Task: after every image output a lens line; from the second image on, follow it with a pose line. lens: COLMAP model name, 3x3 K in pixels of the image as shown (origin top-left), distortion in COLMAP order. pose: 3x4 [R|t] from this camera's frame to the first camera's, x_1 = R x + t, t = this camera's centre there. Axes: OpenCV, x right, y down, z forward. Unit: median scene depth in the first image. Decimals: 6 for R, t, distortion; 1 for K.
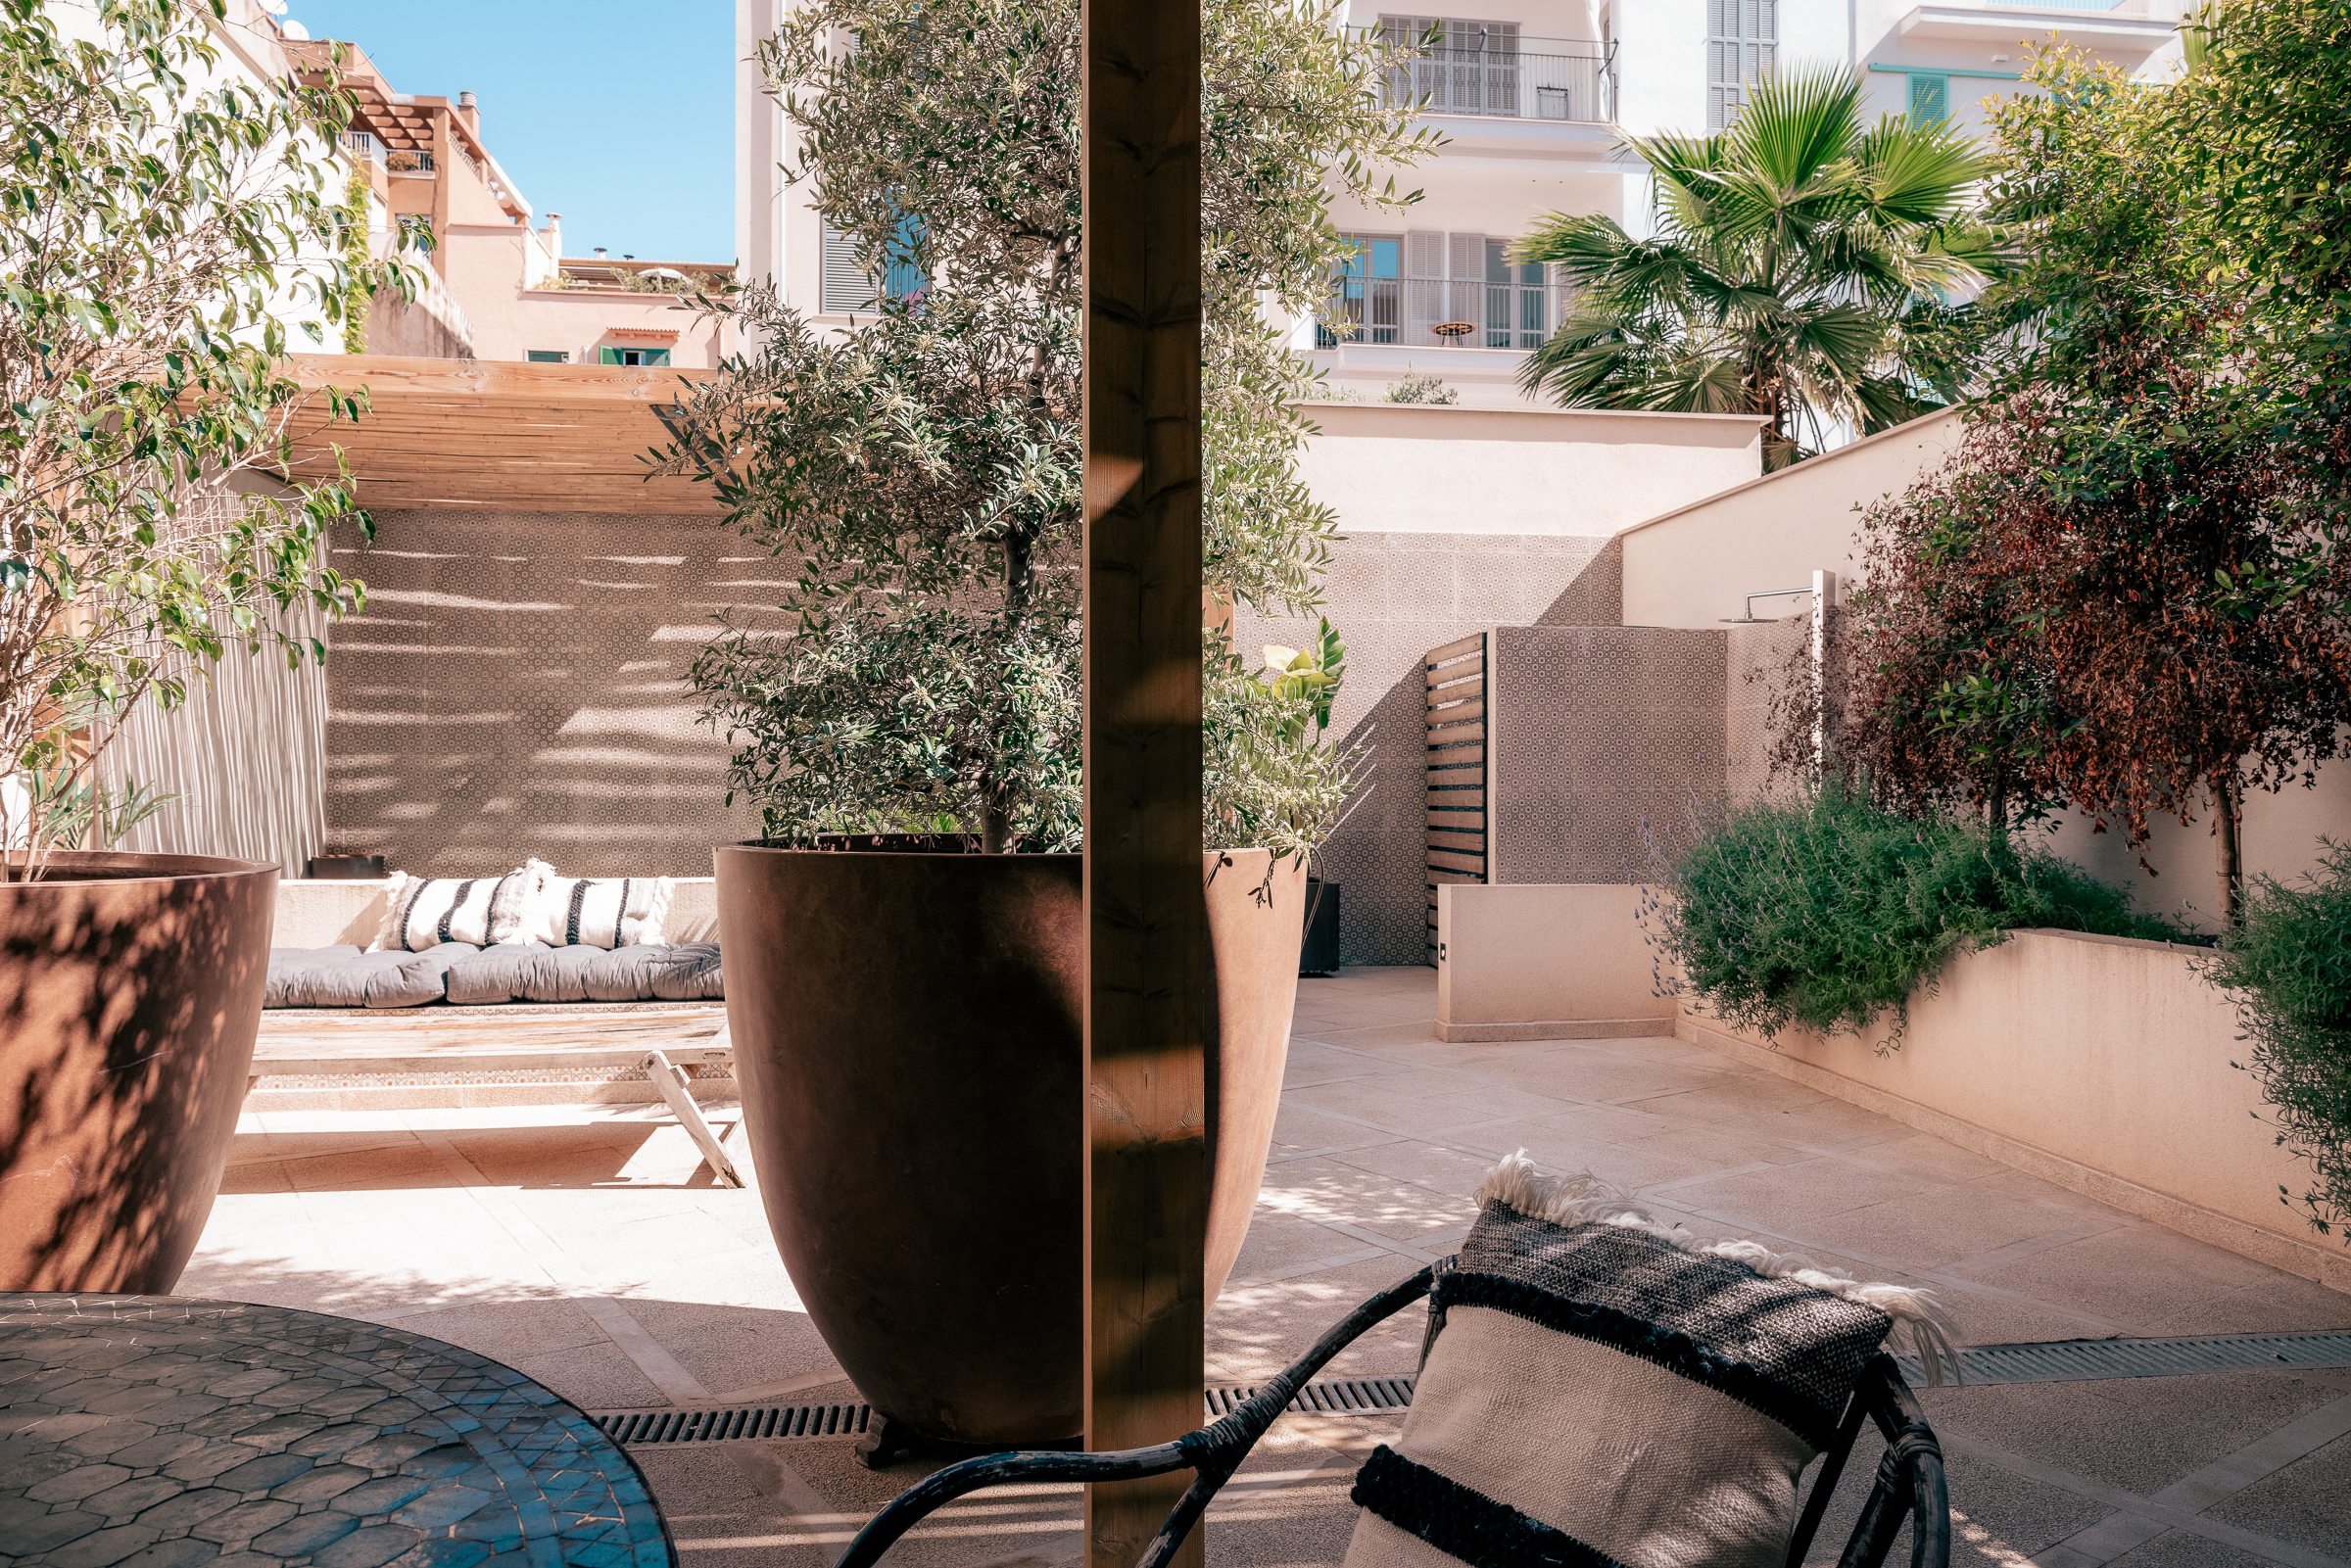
lens RADIAL K [[1645.5, 0, 1176.8], [0, 1645.5, 785.5], [0, 0, 1]] dist [0.022386, 0.002072]
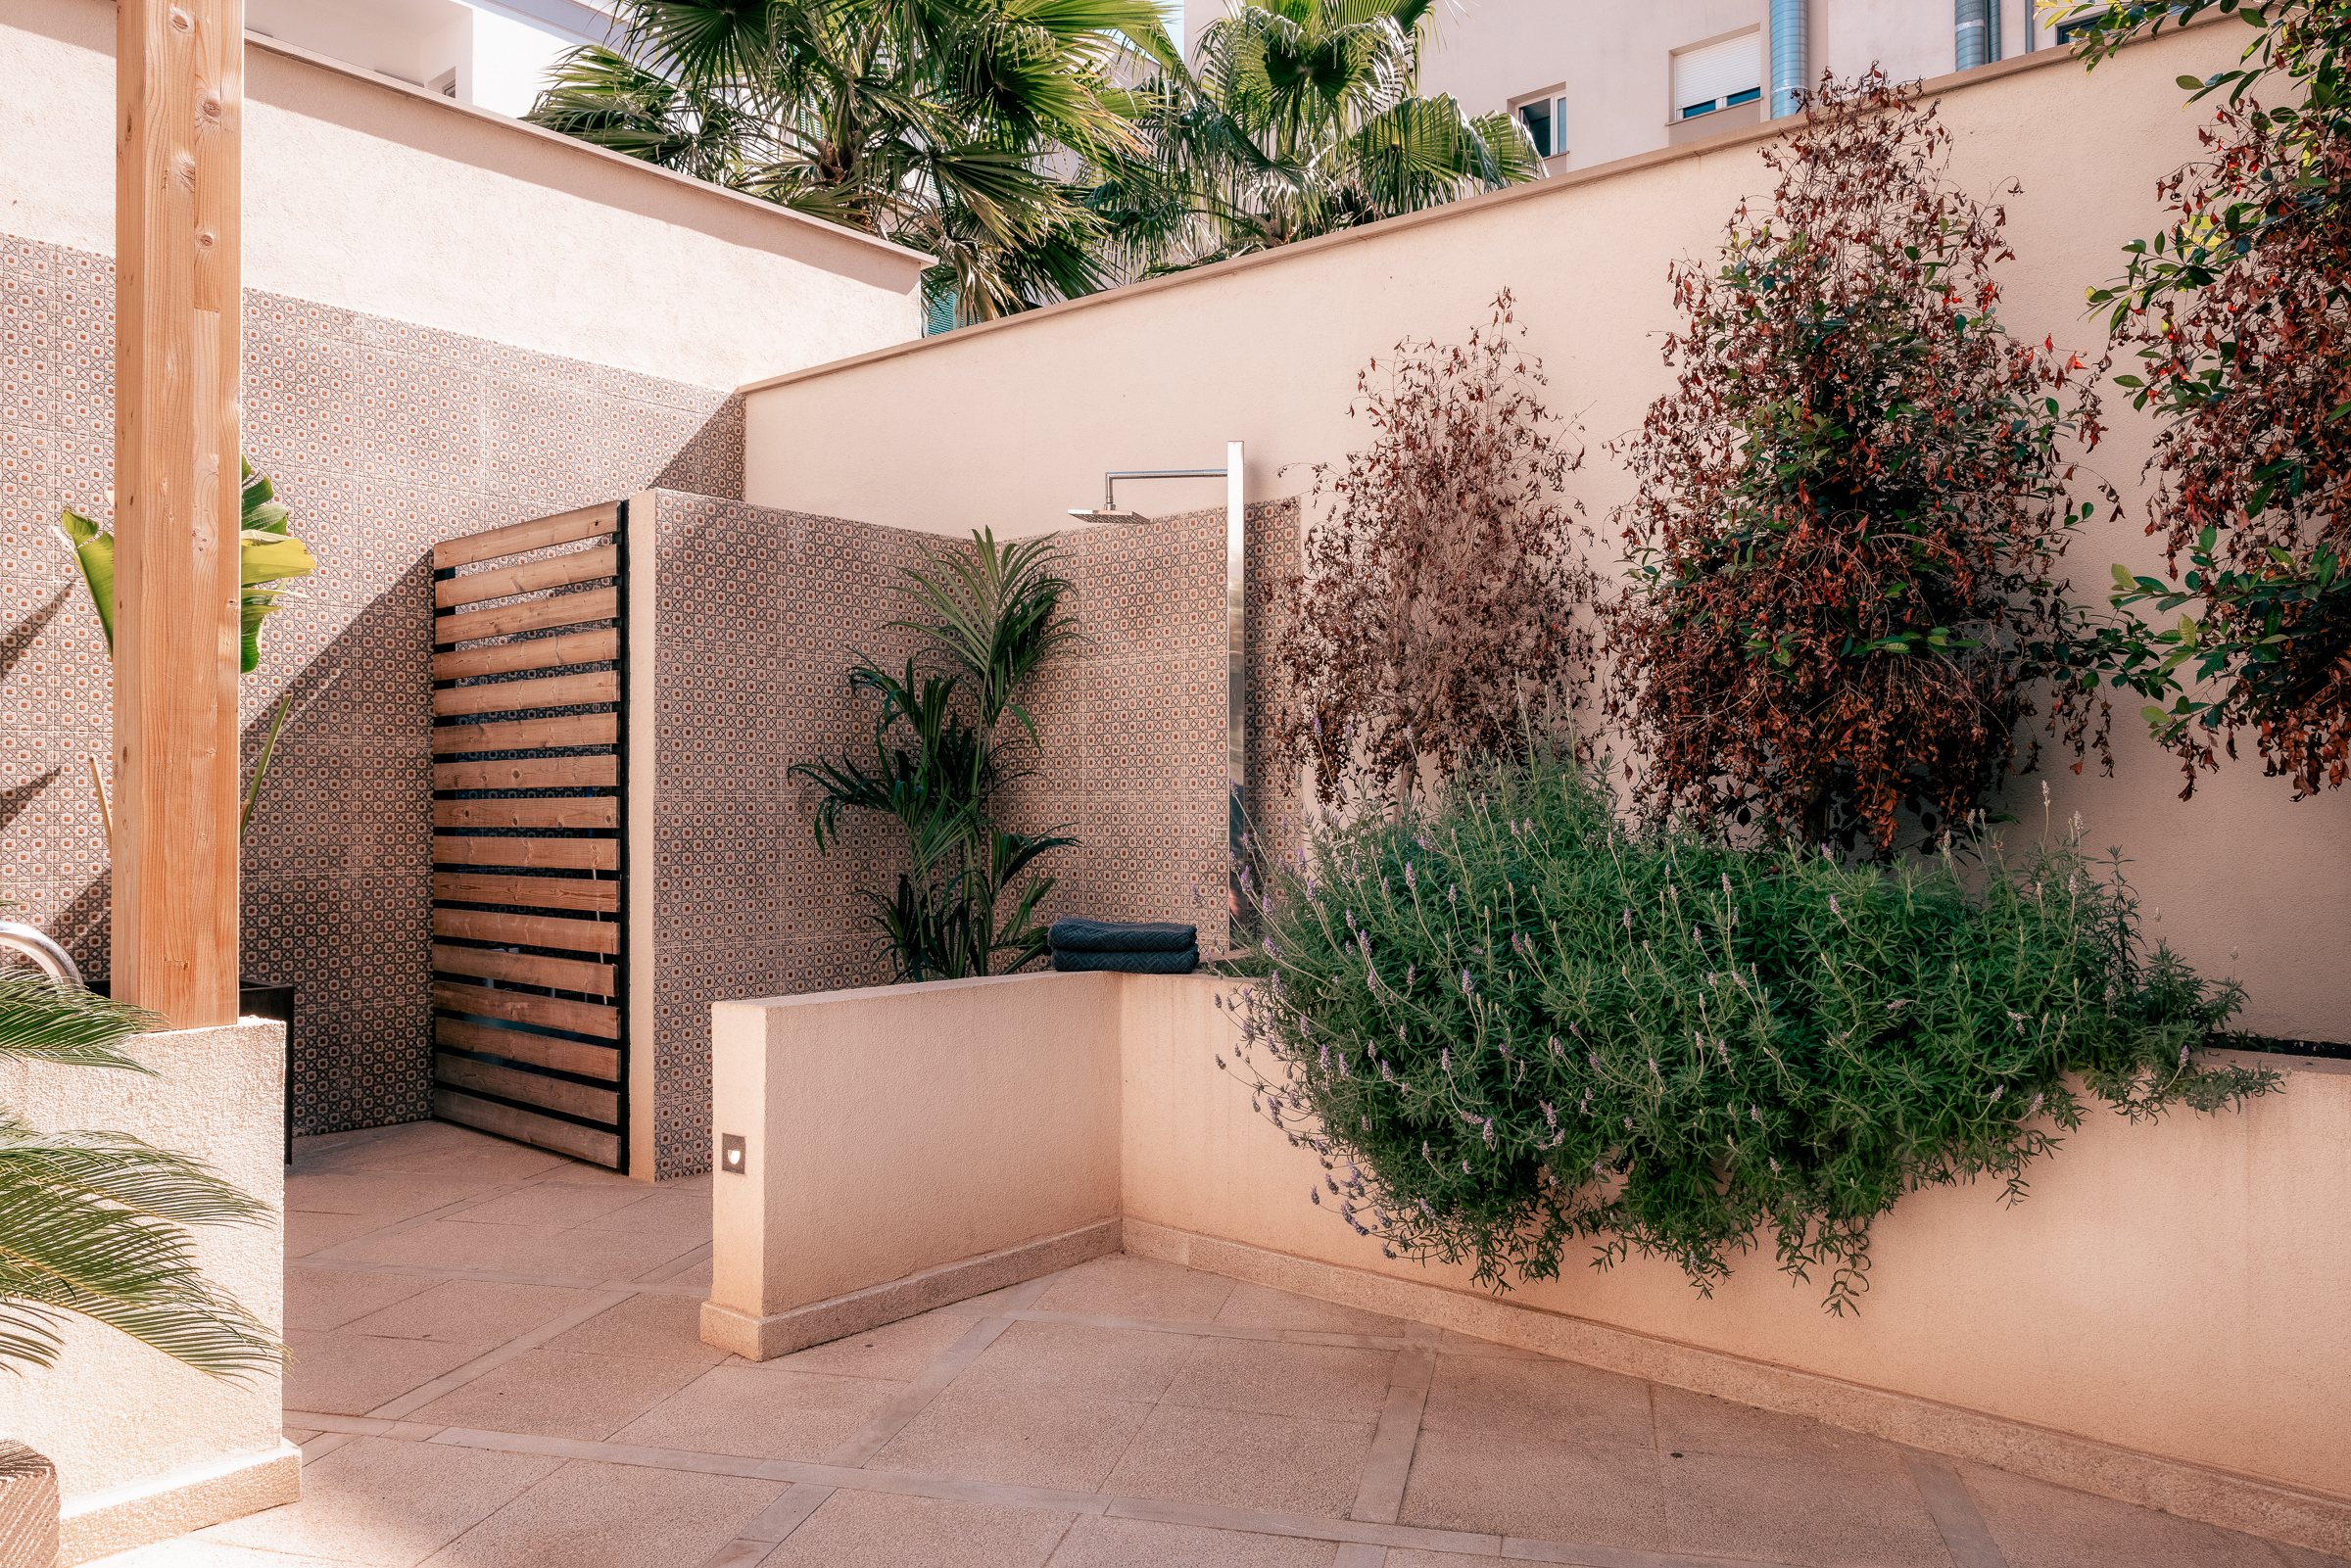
lens RADIAL K [[1668.7, 0, 1173.7], [0, 1668.7, 778.6], [0, 0, 1]] dist [-0.002272, 0.000864]
pose [[0.734497, 0.004562, 0.678597, -0.047972], [0.002050, 0.999958, -0.008942, 0.001836], [-0.678609, 0.007959, 0.734457, 0.480542]]
